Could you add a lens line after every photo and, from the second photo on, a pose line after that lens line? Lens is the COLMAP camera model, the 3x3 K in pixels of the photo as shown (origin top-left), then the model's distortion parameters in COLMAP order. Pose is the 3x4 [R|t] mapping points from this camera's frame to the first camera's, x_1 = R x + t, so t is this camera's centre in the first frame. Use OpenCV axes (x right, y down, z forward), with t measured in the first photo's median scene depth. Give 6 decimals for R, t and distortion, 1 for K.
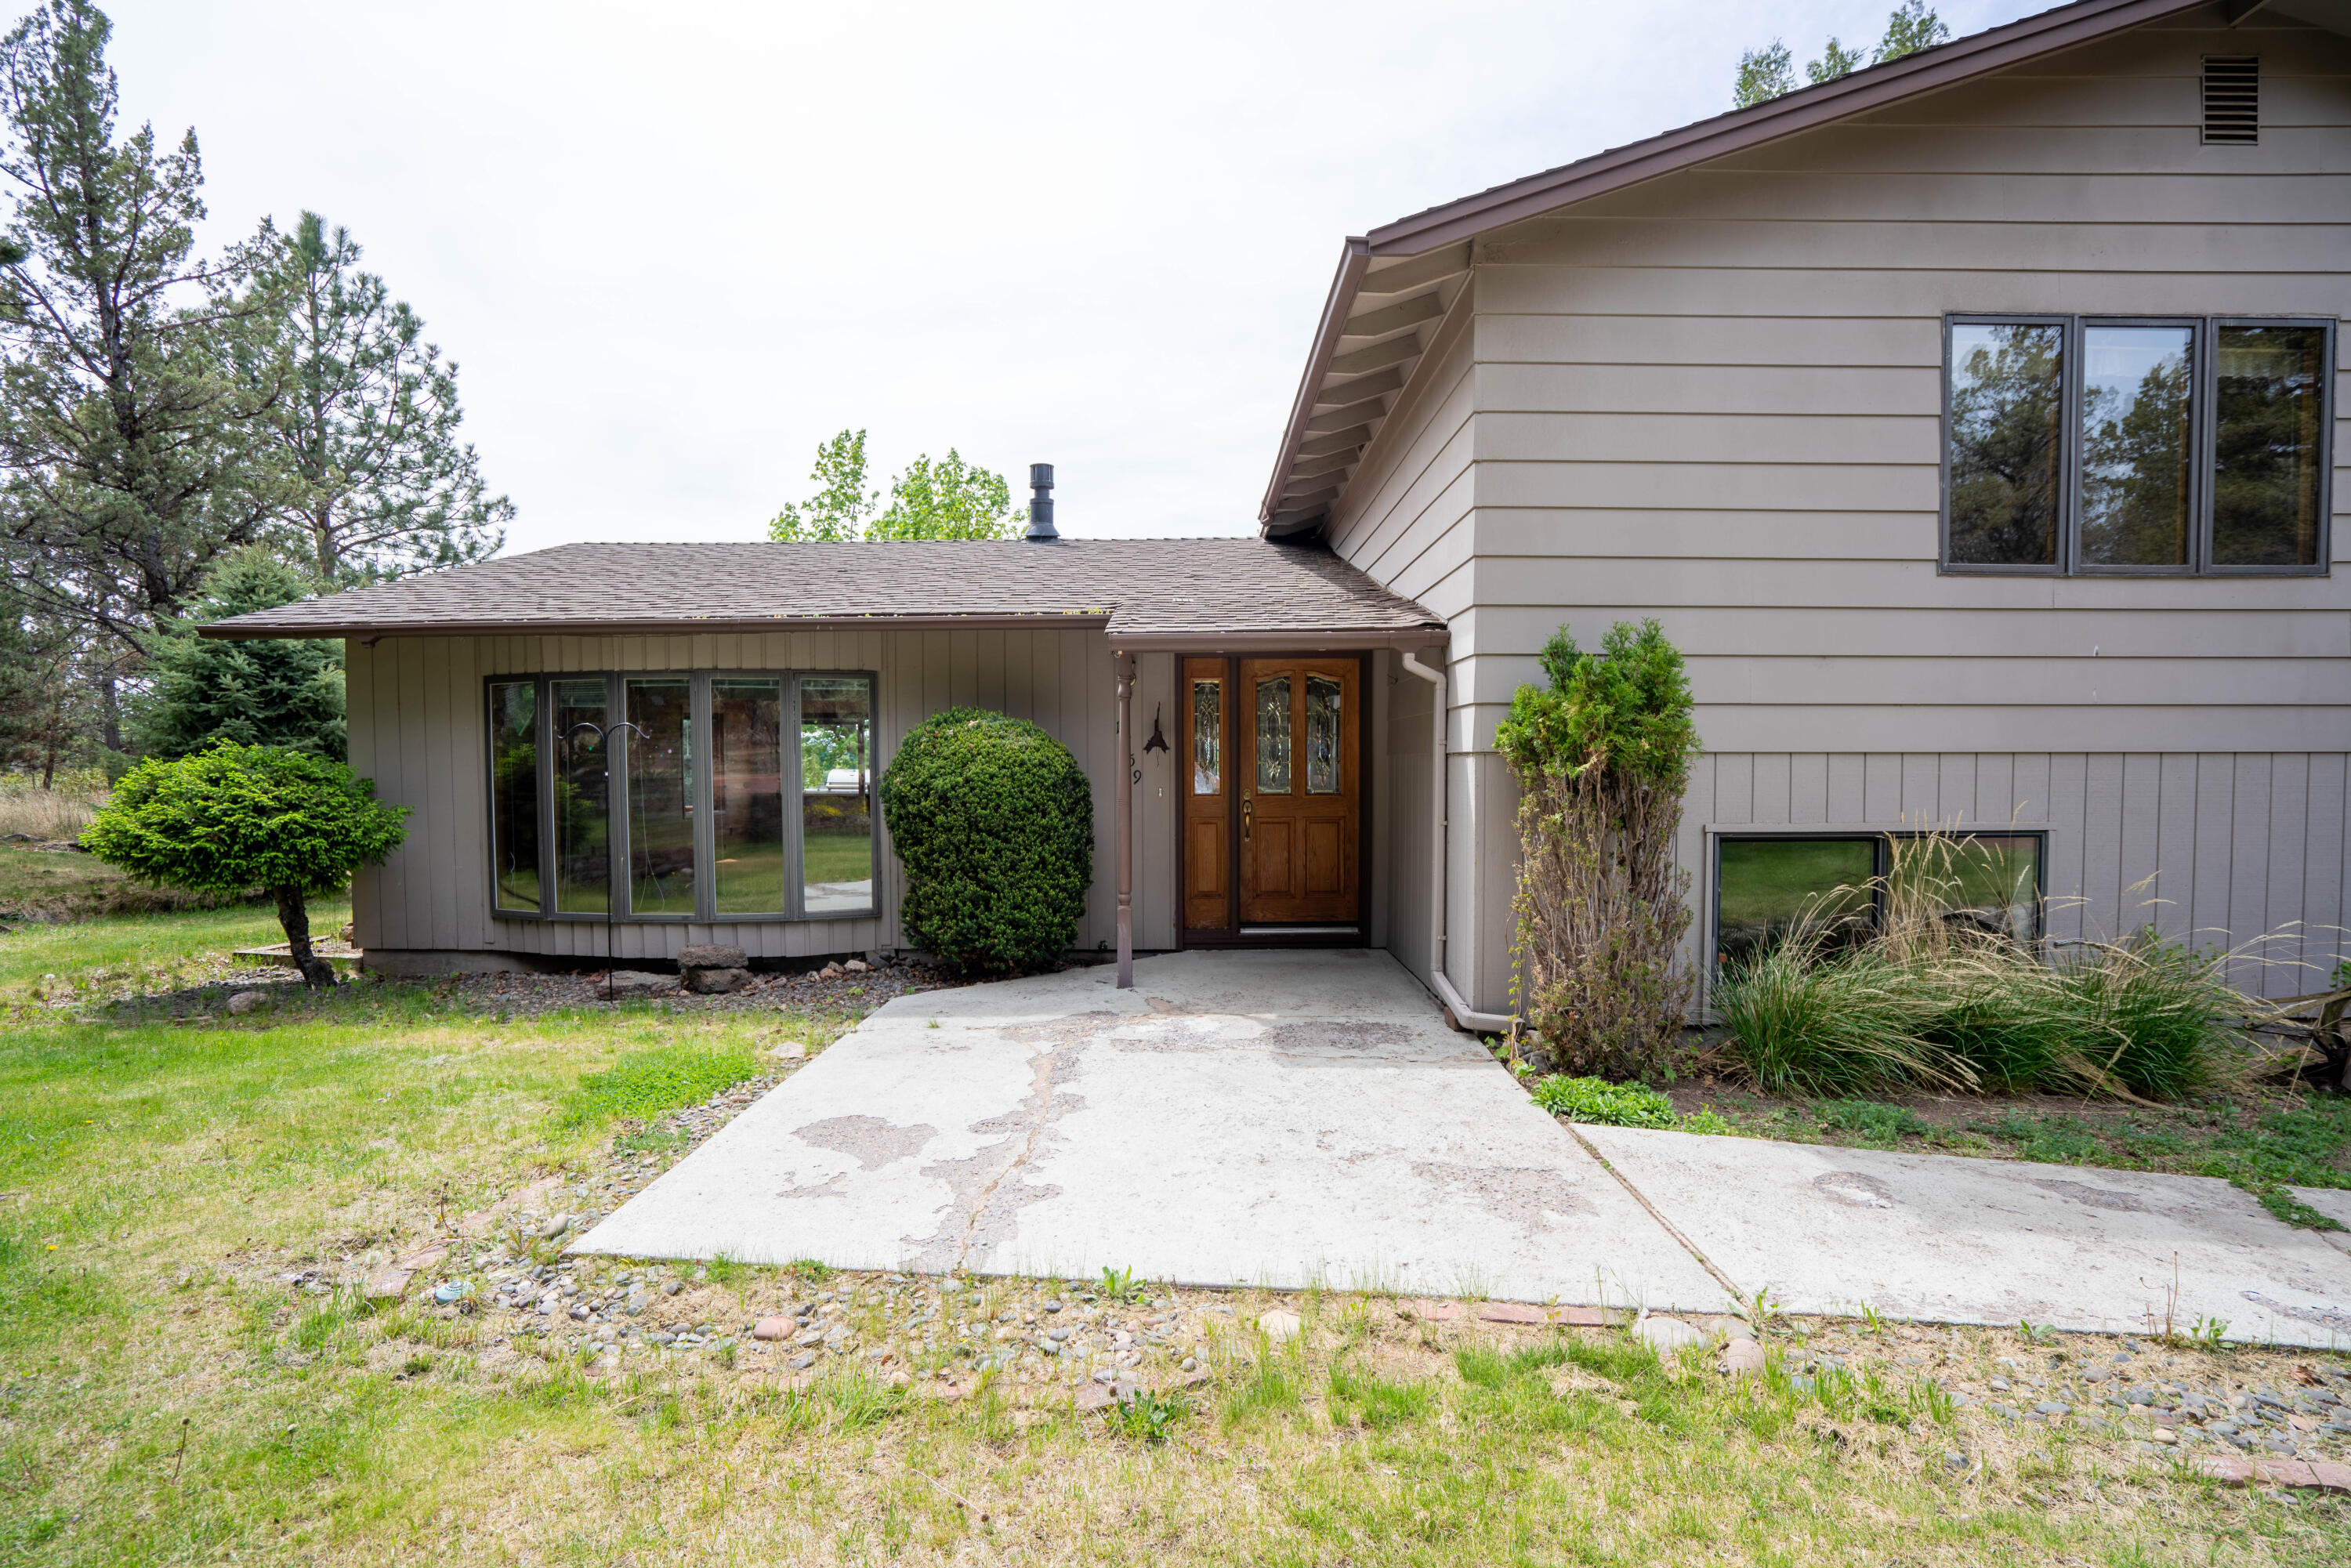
lens RADIAL K [[1090.6, 0, 1172.4], [0, 1090.6, 785.4], [0, 0, 1]] dist [-0.032943, 0.008082]
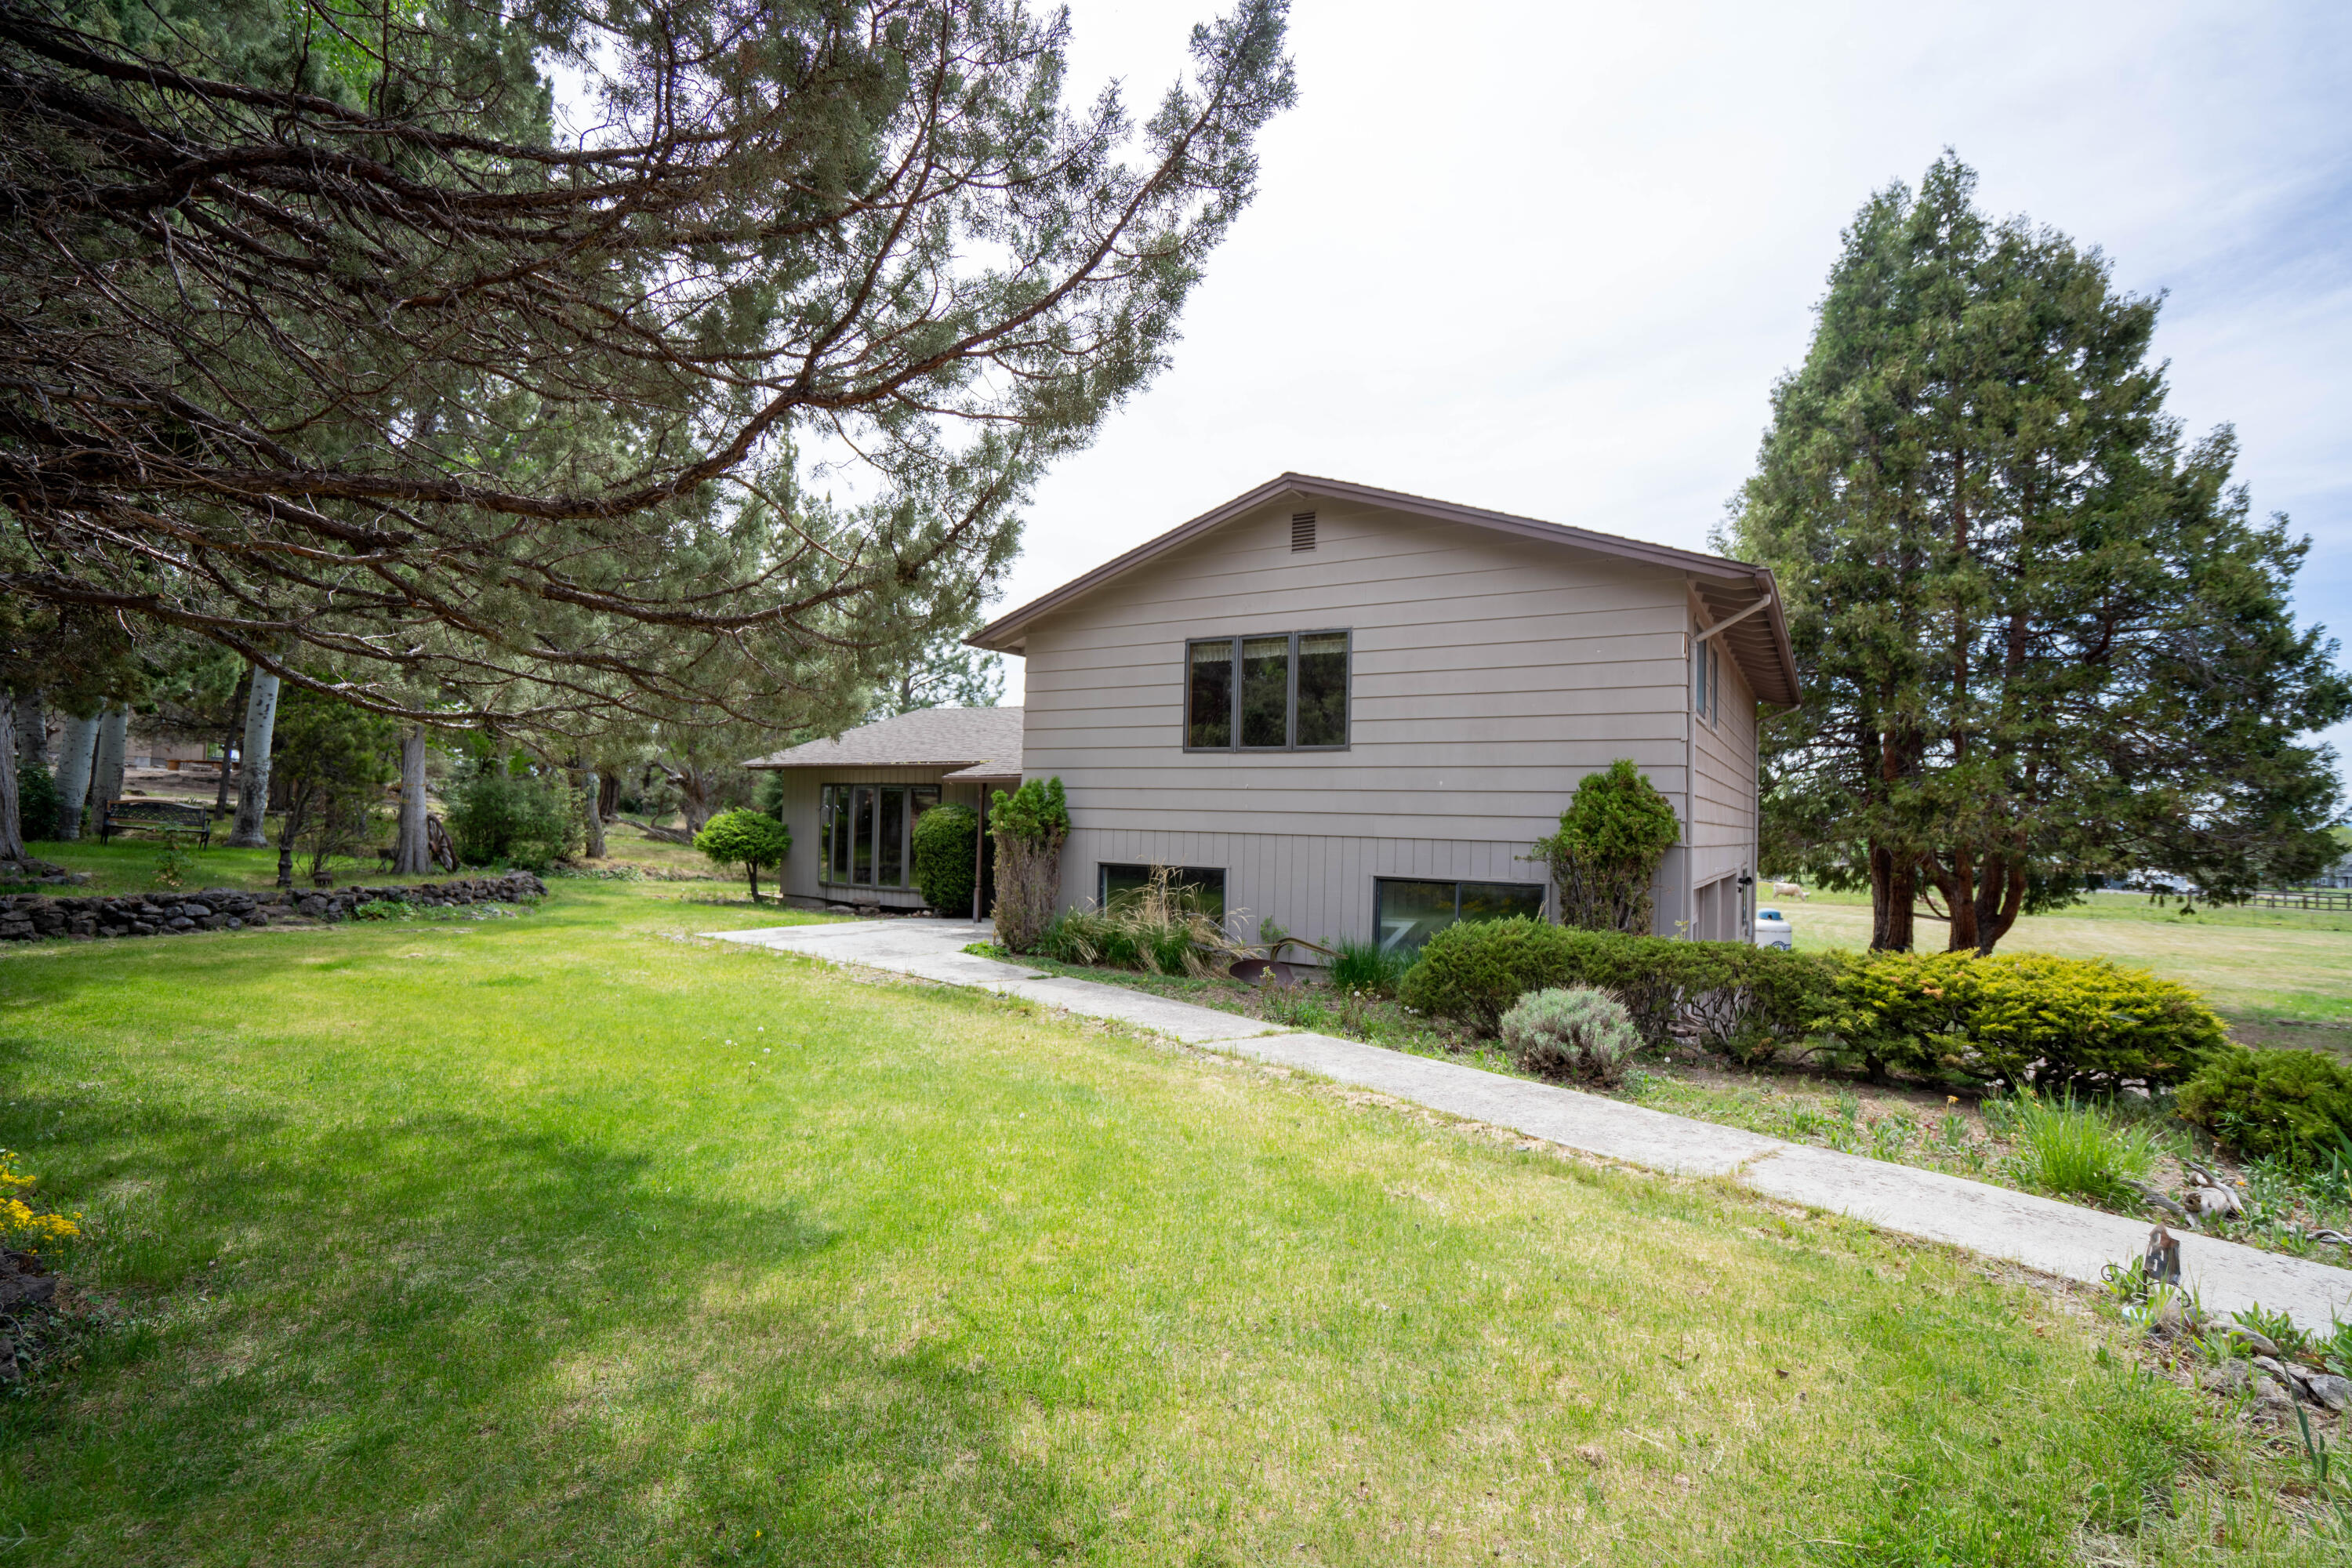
lens RADIAL K [[1091.1, 0, 1173.8], [0, 1091.1, 791.2], [0, 0, 1]] dist [-0.032943, 0.008082]
pose [[0.852900, 0.010042, -0.521978, 1.915152], [-0.039105, 0.998235, -0.044693, -0.009820], [0.520608, 0.058530, 0.851787, -0.987104]]
